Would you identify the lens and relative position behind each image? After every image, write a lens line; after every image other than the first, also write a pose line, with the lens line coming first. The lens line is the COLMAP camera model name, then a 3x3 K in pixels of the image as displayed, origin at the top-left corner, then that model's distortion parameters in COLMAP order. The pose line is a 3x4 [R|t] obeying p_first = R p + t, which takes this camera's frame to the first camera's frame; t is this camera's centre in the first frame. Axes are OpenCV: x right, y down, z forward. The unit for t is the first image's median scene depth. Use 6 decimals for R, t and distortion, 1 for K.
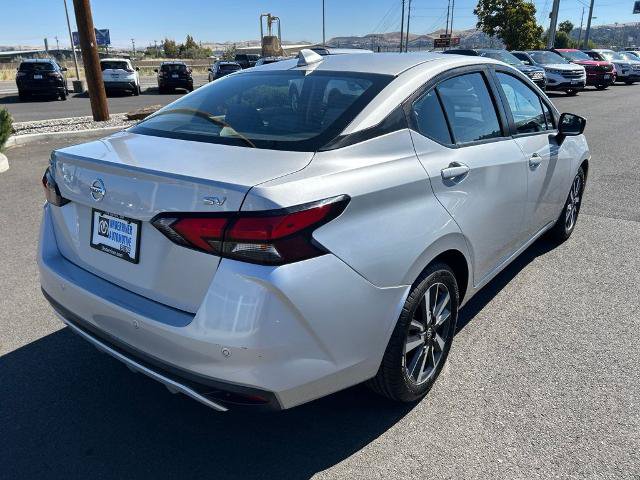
lens RADIAL K [[483.0, 0, 322.6], [0, 483.0, 236.4], [0, 0, 1]] dist [0.055770, -0.061321]
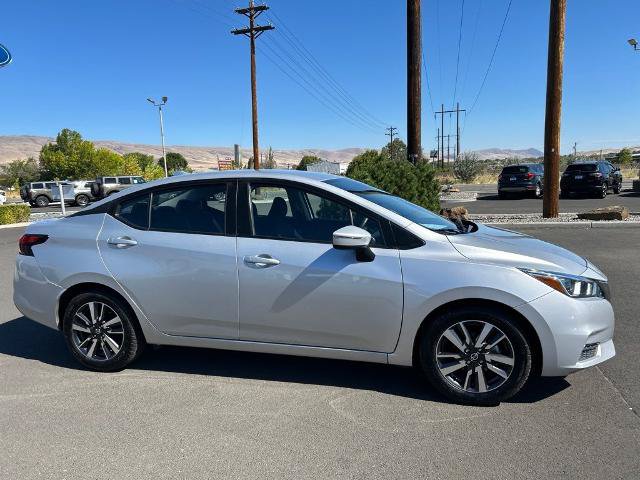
lens RADIAL K [[483.0, 0, 322.6], [0, 483.0, 236.4], [0, 0, 1]] dist [0.055770, -0.061321]
pose [[0.389976, 0.110088, -0.914221, 2.059702], [-0.280836, 0.959746, -0.004226, -0.335544], [0.876955, 0.258394, 0.405194, 0.914933]]
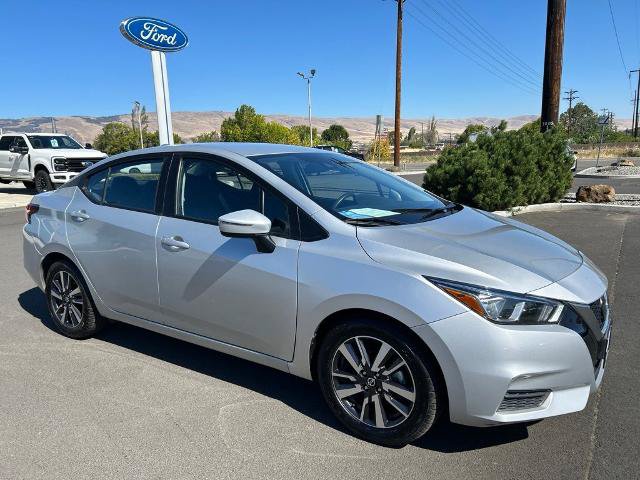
lens RADIAL K [[483.0, 0, 322.6], [0, 483.0, 236.4], [0, 0, 1]] dist [0.055770, -0.061321]
pose [[0.073134, 0.177245, -0.981446, 2.009473], [-0.306192, 0.940545, 0.147042, -0.570612], [0.949157, 0.289757, 0.123057, 1.607173]]
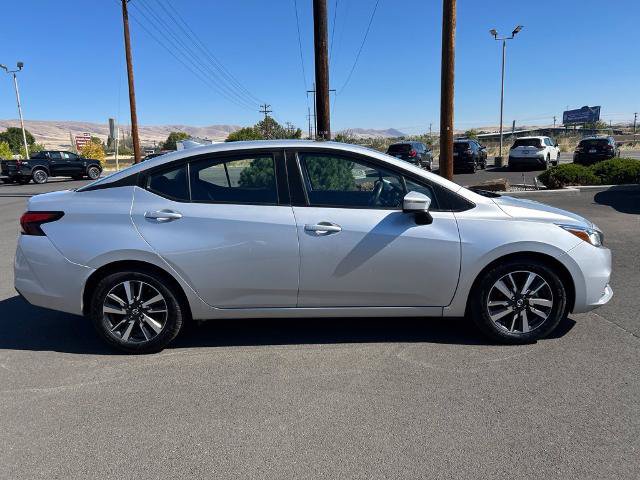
lens RADIAL K [[483.0, 0, 322.6], [0, 483.0, 236.4], [0, 0, 1]] dist [0.055770, -0.061321]
pose [[0.613781, 0.127552, -0.779105, 1.820266], [-0.238988, 0.970578, -0.029376, -0.143321], [0.752435, 0.204227, 0.626205, 0.411875]]
